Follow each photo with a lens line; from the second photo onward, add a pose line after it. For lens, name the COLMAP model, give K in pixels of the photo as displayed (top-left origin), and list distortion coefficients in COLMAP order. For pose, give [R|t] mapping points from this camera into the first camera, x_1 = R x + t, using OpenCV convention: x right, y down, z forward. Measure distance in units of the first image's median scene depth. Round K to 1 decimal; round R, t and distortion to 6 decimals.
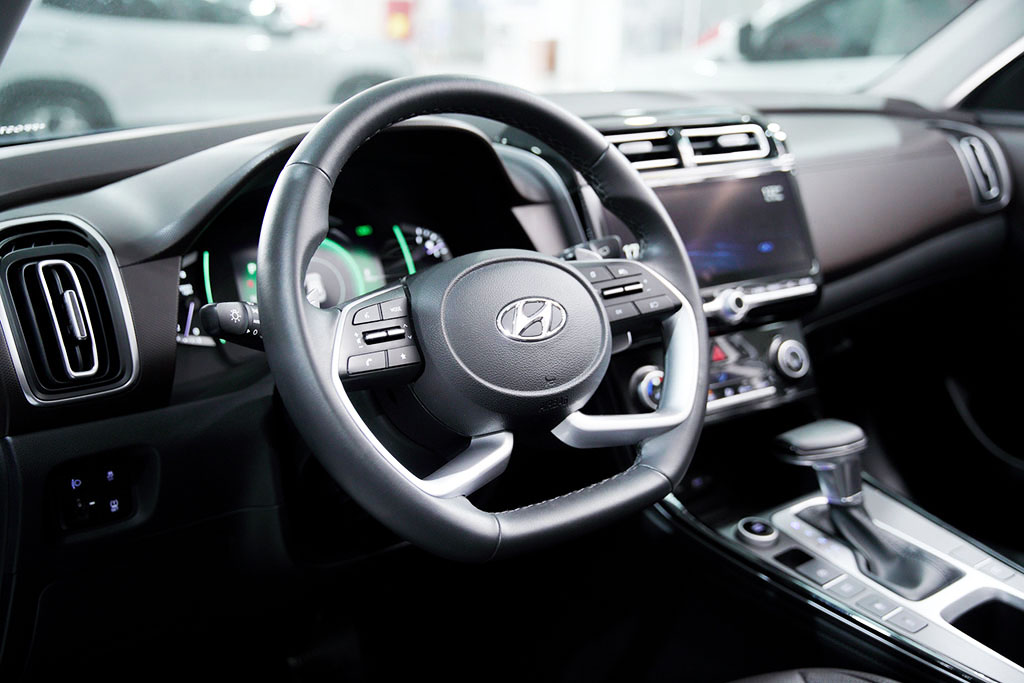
lens RADIAL K [[1033.3, 0, 512.0], [0, 1033.3, 341.5], [0, 0, 1]] dist [-0.005122, -0.001232]
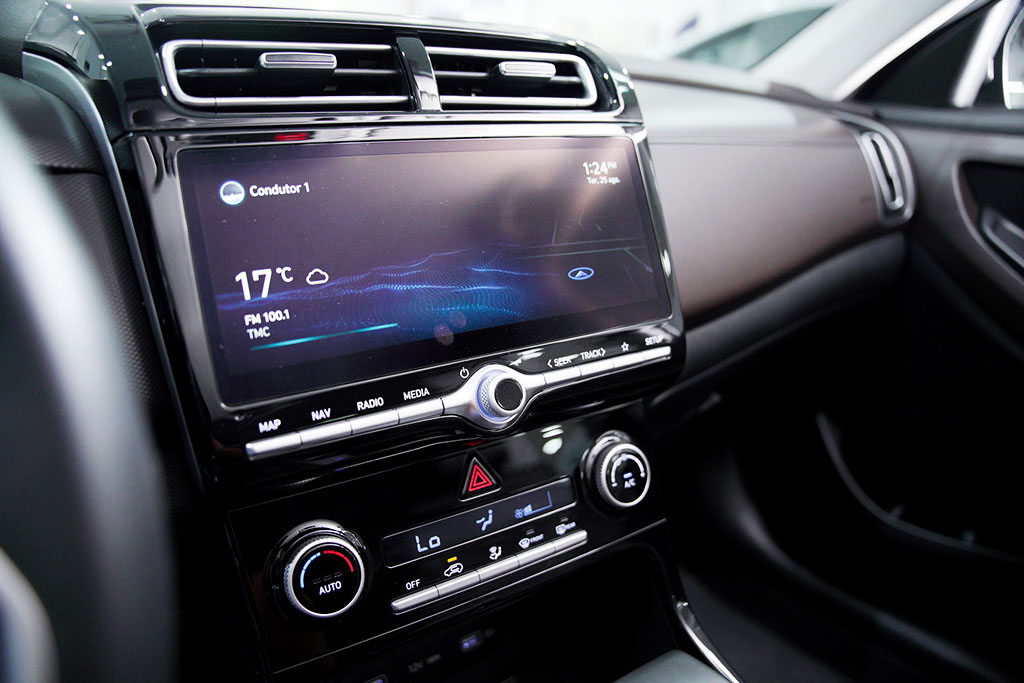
lens RADIAL K [[695.2, 0, 512.0], [0, 695.2, 341.5], [0, 0, 1]] dist [-0.125614, 0.002755]
pose [[0.998810, 0.023207, 0.042898, 0.270078], [-0.025435, 0.998316, 0.052141, -0.101778], [-0.041616, -0.053170, 0.997718, 0.890883]]
